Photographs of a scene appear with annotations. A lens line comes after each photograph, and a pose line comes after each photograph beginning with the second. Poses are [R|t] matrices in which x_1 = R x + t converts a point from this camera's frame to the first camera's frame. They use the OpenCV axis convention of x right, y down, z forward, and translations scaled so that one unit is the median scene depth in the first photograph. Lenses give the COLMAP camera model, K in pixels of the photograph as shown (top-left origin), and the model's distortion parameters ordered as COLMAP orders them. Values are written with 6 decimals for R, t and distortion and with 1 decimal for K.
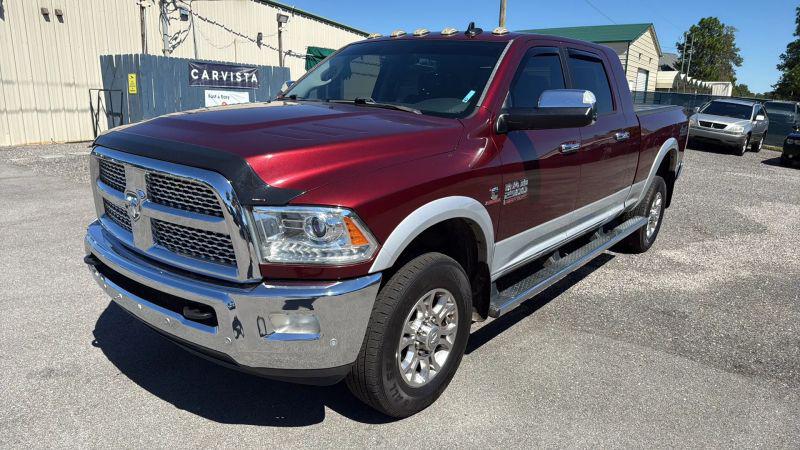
lens RADIAL K [[537.2, 0, 391.7], [0, 537.2, 220.2], [0, 0, 1]] dist [0.045789, -0.049579]
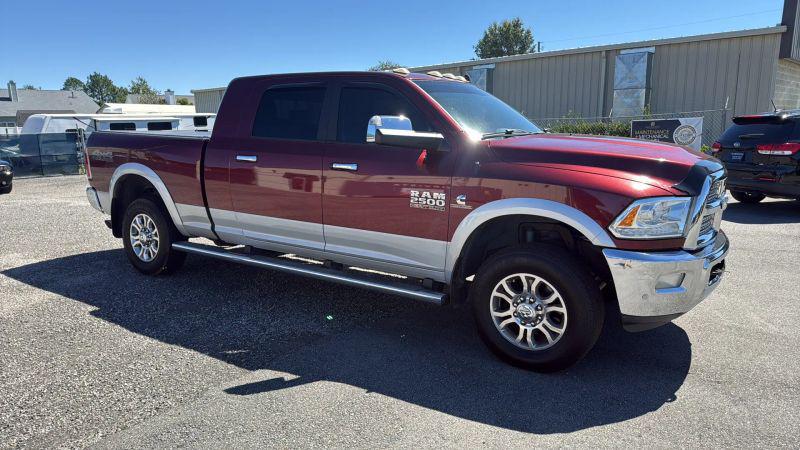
lens RADIAL K [[537.2, 0, 401.3], [0, 537.2, 222.2], [0, 0, 1]] dist [0.045789, -0.049579]
pose [[-0.114415, -0.200251, 0.973041, -0.348797], [0.233486, 0.946616, 0.222267, -0.097844], [-0.965605, 0.252622, -0.061552, 0.371867]]
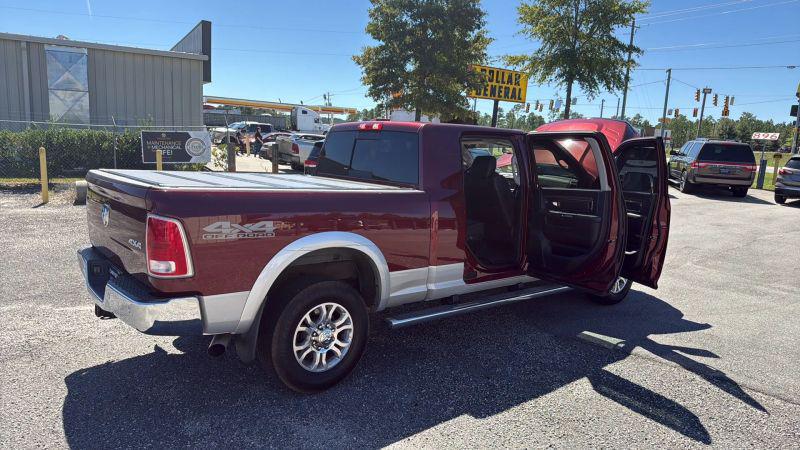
lens RADIAL K [[537.2, 0, 399.5], [0, 537.2, 236.9], [0, 0, 1]] dist [0.045789, -0.049579]
pose [[-0.979372, -0.108308, 0.170586, 0.016092], [-0.030386, 0.913556, 0.405577, -0.211910], [-0.199767, 0.392028, -0.898002, 0.791281]]
